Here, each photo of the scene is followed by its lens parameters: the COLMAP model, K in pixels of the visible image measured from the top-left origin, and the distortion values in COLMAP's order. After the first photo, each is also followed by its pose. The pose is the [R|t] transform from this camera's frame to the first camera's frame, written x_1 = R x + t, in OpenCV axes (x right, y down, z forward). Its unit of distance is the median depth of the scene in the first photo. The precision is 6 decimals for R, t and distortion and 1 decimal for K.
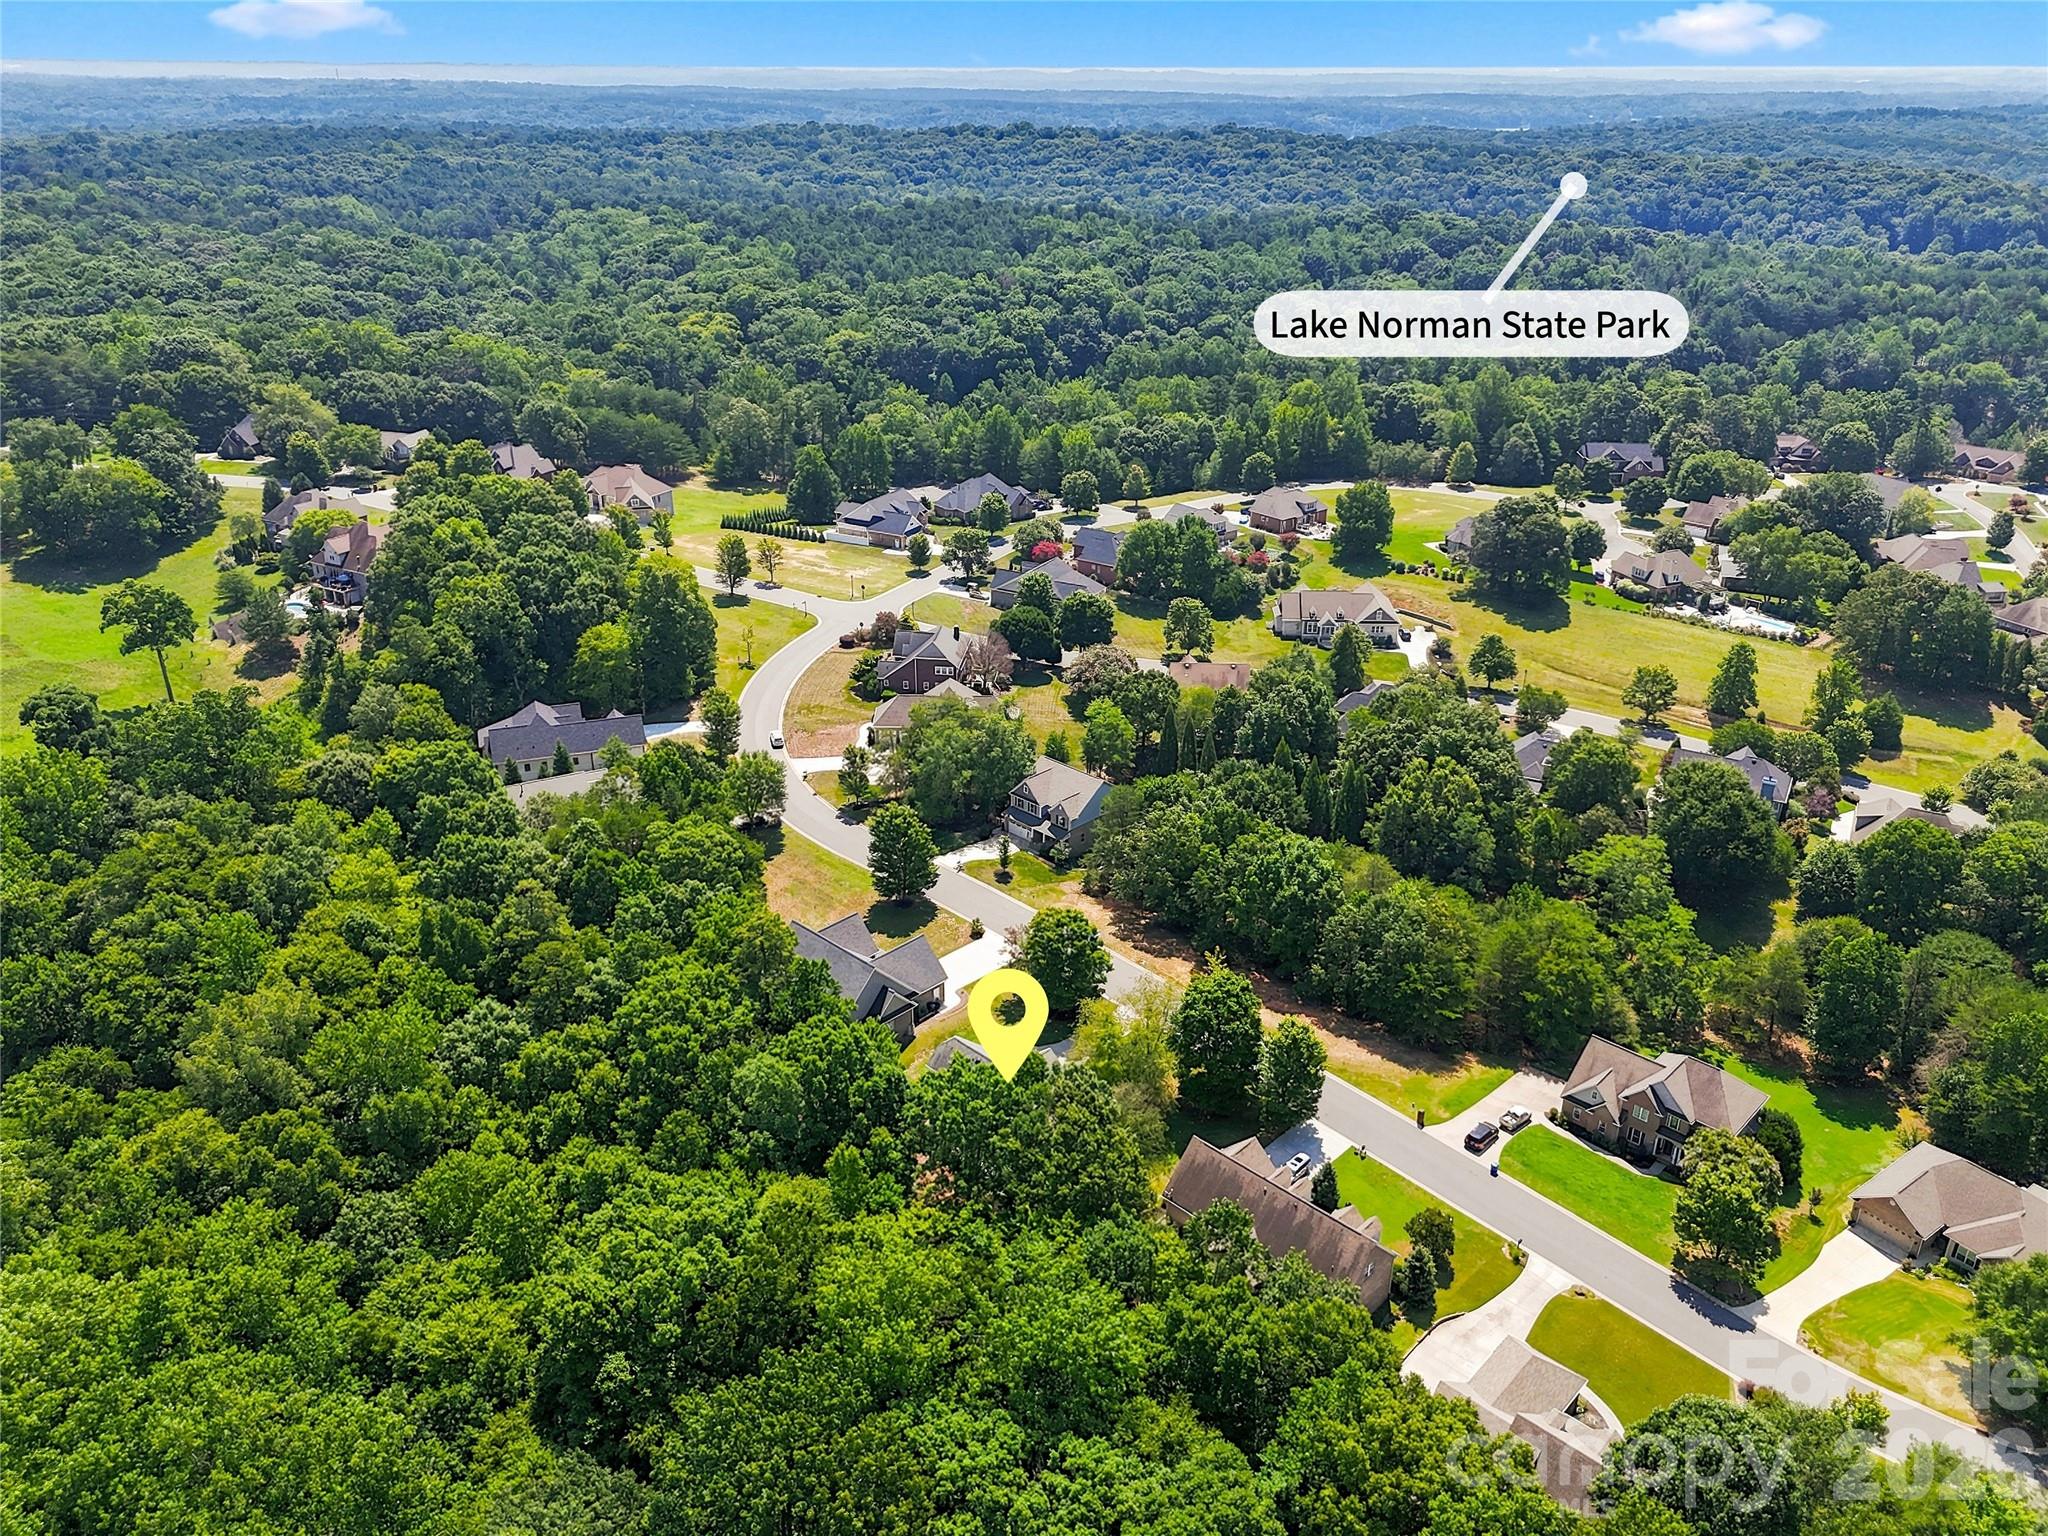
lens RADIAL K [[1563.3, 0, 1024.0], [0, 1563.3, 768.0], [0, 0, 1]] dist [0.066317, -0.005954]
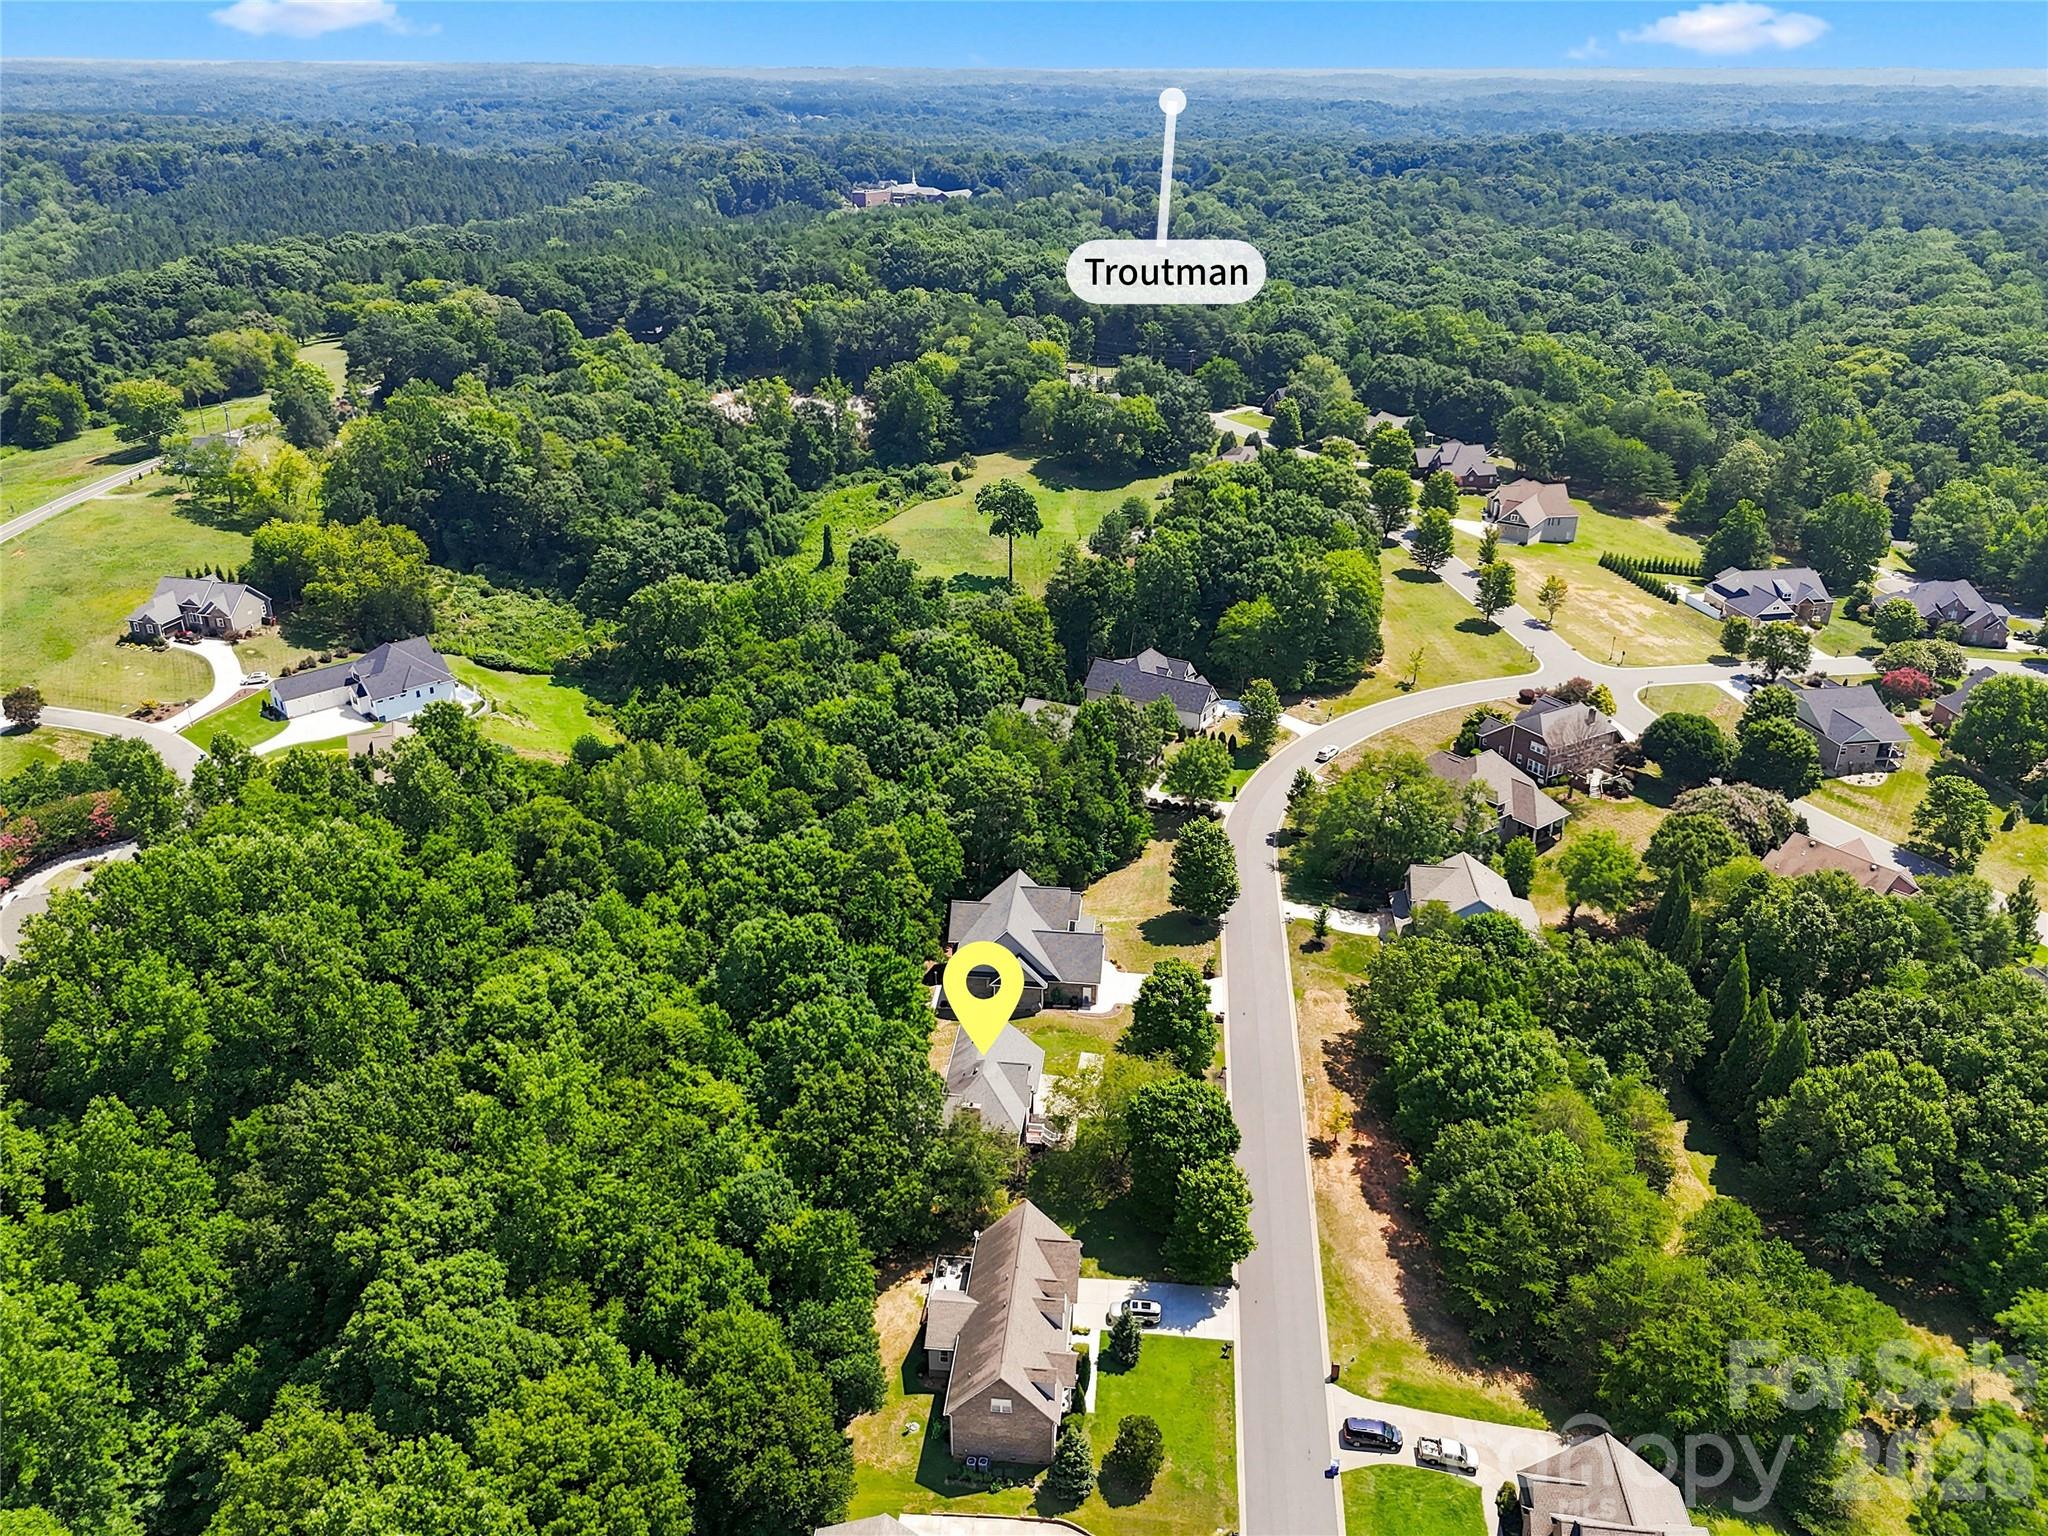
lens RADIAL K [[1563.3, 0, 1024.0], [0, 1563.3, 768.0], [0, 0, 1]] dist [0.066317, -0.005954]
pose [[0.610881, 0.326130, -0.721431, 0.415643], [-0.329297, 0.933323, 0.143081, -0.083604], [0.719991, 0.150160, 0.677543, 0.191700]]
